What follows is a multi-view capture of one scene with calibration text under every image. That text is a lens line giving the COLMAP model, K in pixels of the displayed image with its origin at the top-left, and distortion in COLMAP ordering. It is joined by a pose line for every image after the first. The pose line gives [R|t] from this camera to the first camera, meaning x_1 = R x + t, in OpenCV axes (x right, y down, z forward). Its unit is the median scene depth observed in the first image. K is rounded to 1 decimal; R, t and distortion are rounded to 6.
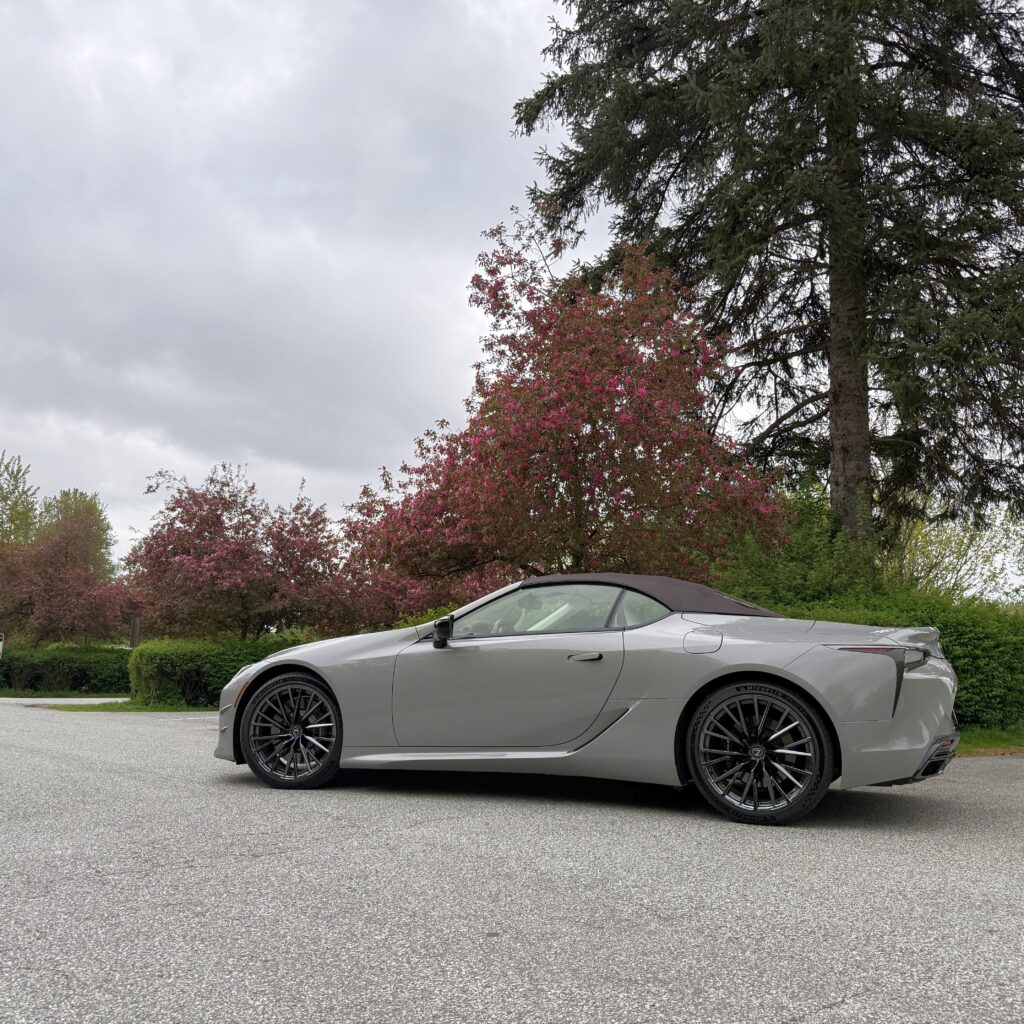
lens RADIAL K [[947.6, 0, 512.0], [0, 947.6, 512.0], [0, 0, 1]] dist [0.190094, -0.357194]
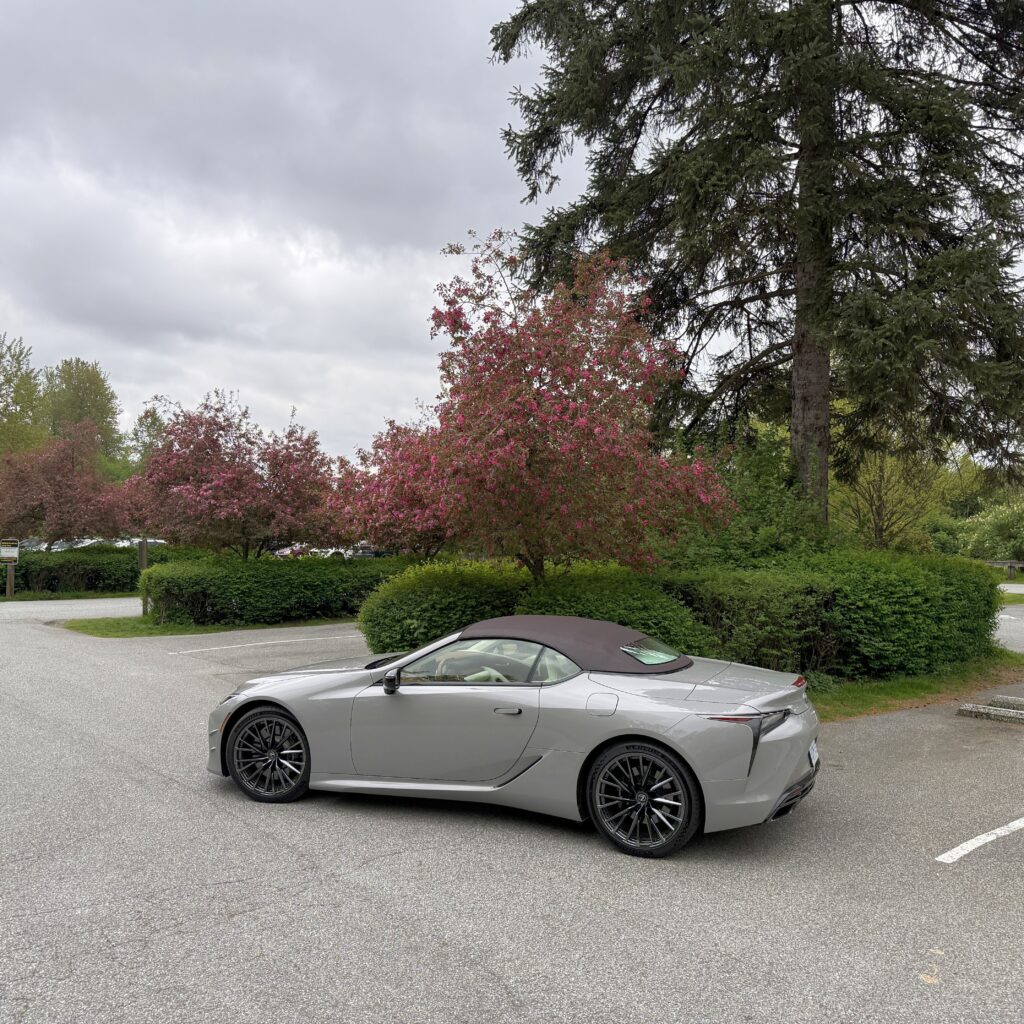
lens RADIAL K [[949.0, 0, 515.3], [0, 949.0, 511.2], [0, 0, 1]] dist [0.200460, -0.434539]
pose [[0.999941, -0.009385, -0.005433, 0.034672], [0.010069, 0.989531, 0.143969, -0.098121], [0.004025, -0.144016, 0.989567, -0.055390]]
